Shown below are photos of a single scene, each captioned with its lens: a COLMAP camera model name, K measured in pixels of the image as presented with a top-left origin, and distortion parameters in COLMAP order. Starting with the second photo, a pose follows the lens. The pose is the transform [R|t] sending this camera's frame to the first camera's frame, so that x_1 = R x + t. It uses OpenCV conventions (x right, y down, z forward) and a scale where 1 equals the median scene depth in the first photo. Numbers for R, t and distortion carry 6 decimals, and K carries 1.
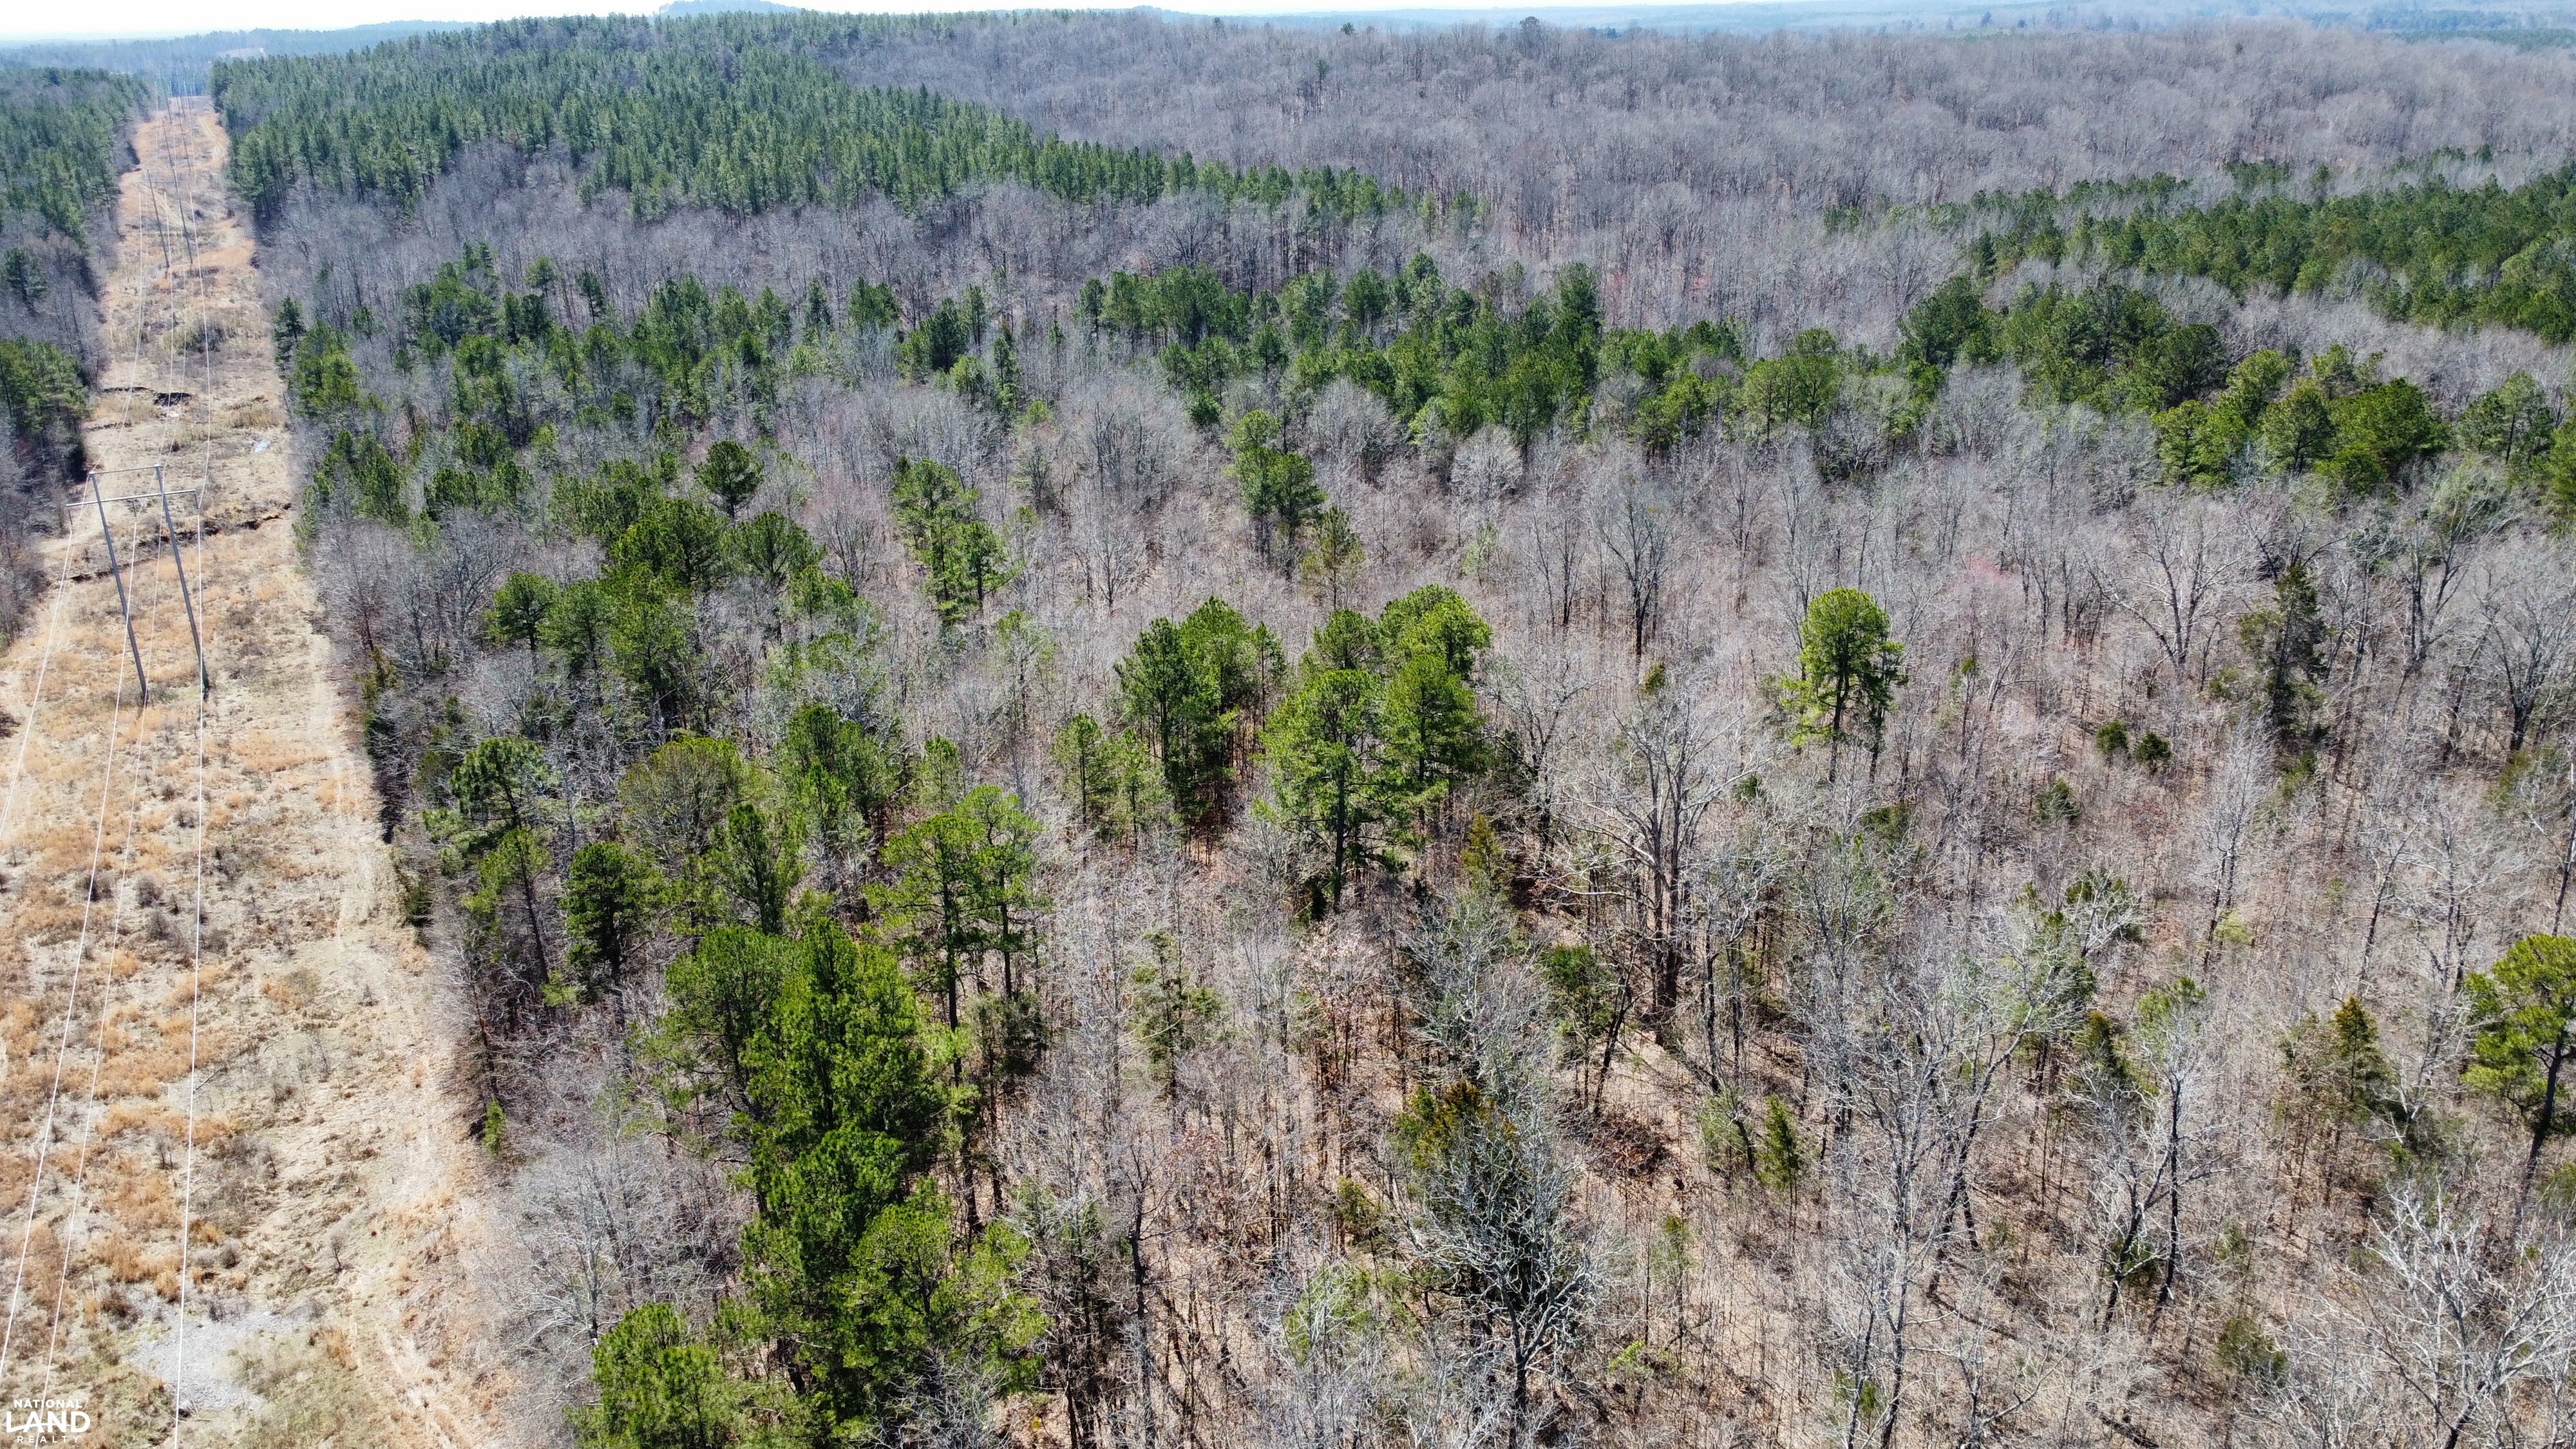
lens RADIAL K [[1900.1, 0, 1284.0], [0, 1900.1, 711.5], [0, 0, 1]] dist [0.000166, -0.007993]
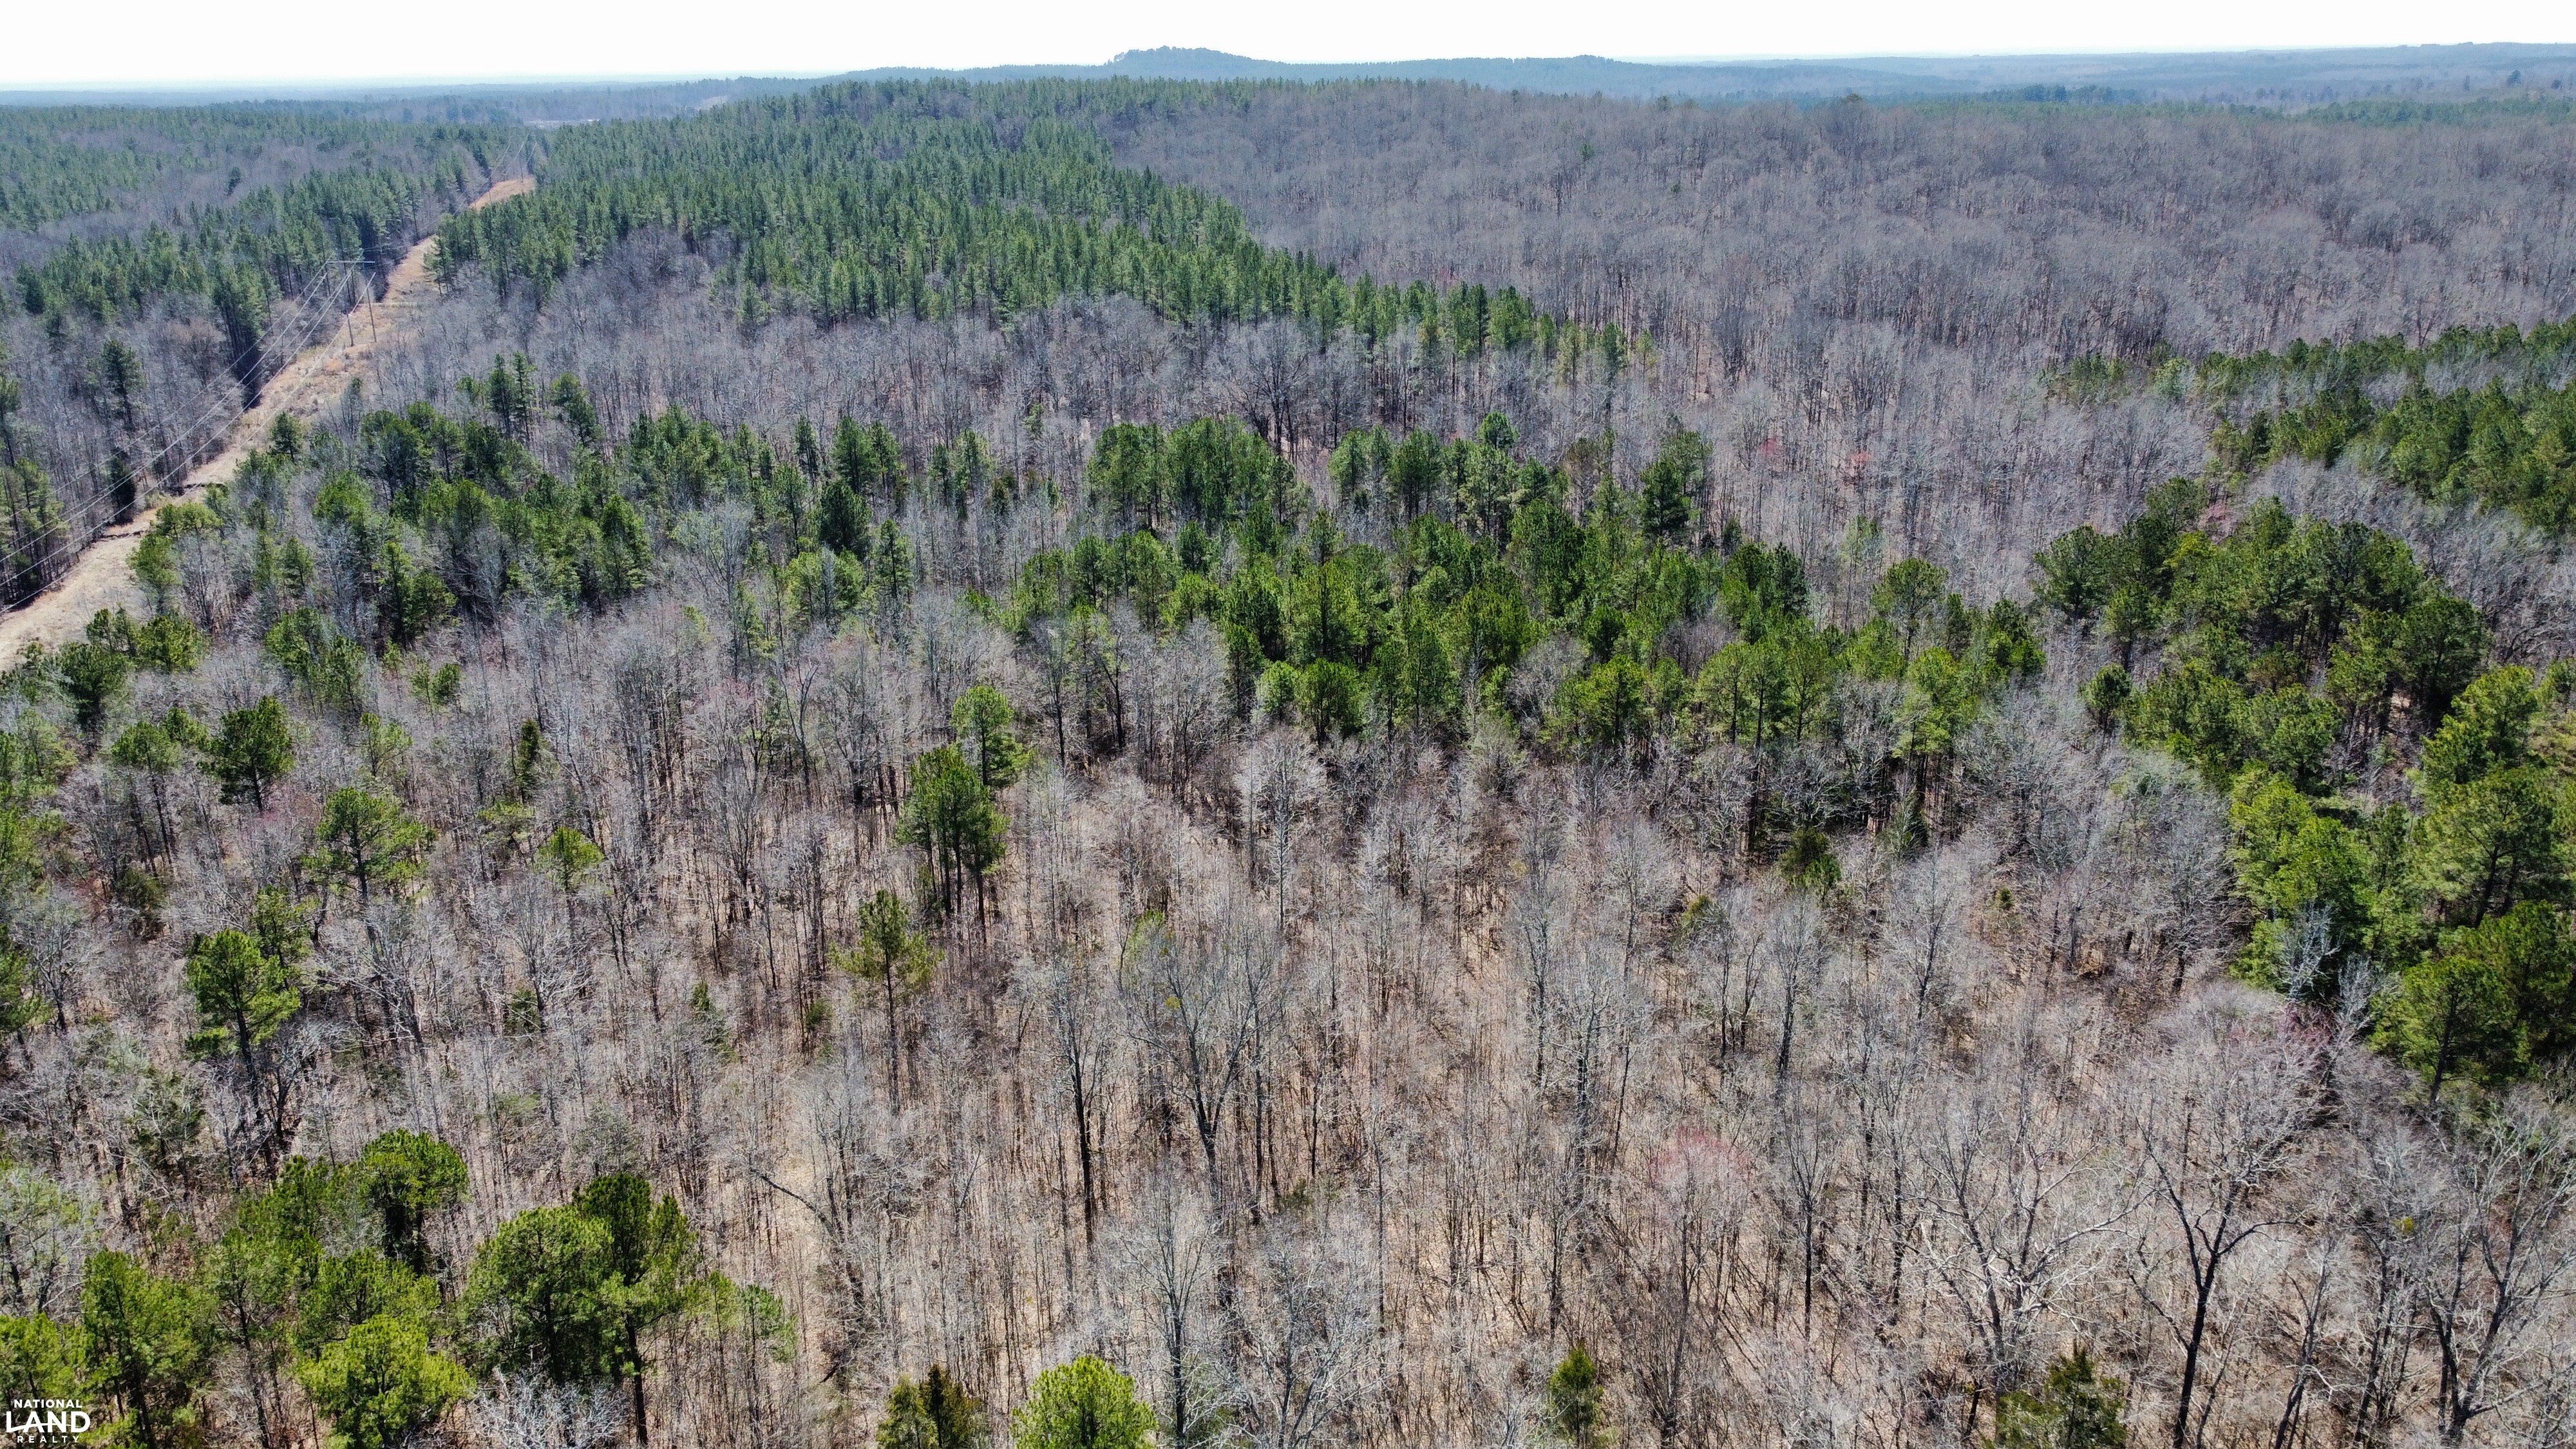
lens RADIAL K [[1900.1, 0, 1283.4], [0, 1900.1, 729.7], [0, 0, 1]] dist [0.000166, -0.007993]
pose [[0.972775, 0.077511, -0.218407, 0.142352], [-0.080261, 0.996767, -0.003737, -0.077531], [0.217411, 0.021165, 0.975851, 0.150085]]
